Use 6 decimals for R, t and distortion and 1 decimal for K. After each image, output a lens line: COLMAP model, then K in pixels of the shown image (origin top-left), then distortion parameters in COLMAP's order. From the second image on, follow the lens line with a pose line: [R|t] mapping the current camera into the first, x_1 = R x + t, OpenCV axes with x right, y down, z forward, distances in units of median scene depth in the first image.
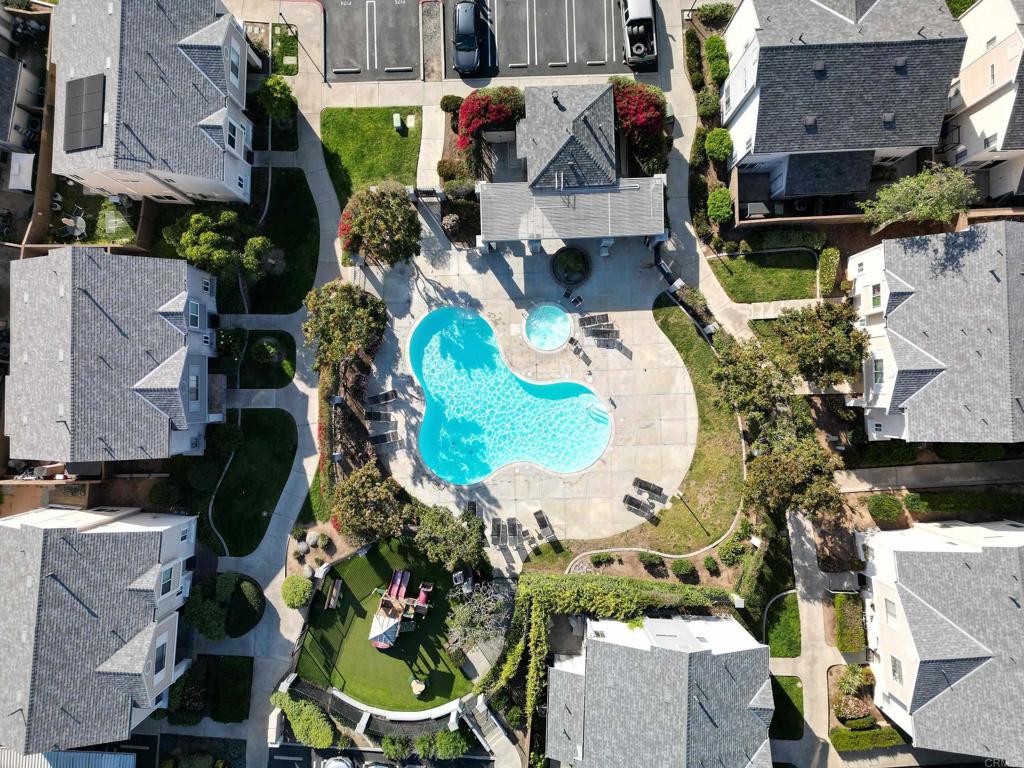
lens RADIAL K [[724.9, 0, 504.1], [0, 724.9, 383.4], [0, 0, 1]] dist [0.034982, 0.005234]
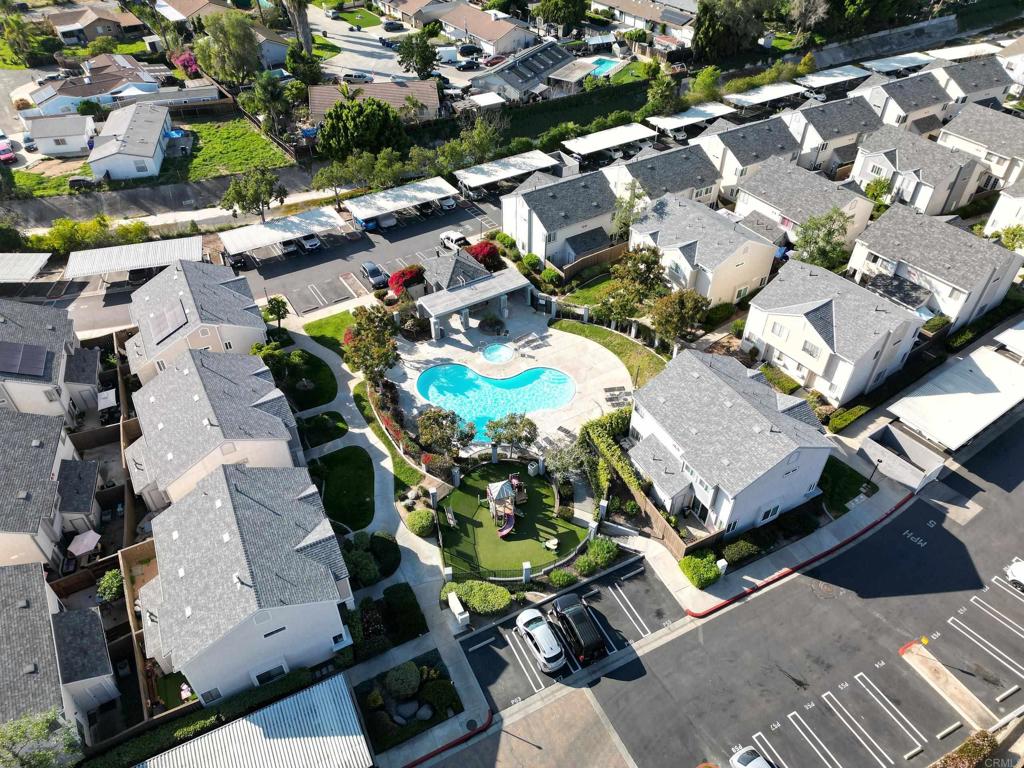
lens RADIAL K [[724.9, 0, 512.4], [0, 724.9, 389.1], [0, 0, 1]] dist [0.034982, 0.005234]
pose [[0.864498, -0.323946, 0.384321, -0.524544], [0.502375, 0.581530, -0.639877, 0.960050], [-0.016209, 0.746245, 0.665474, 0.063945]]
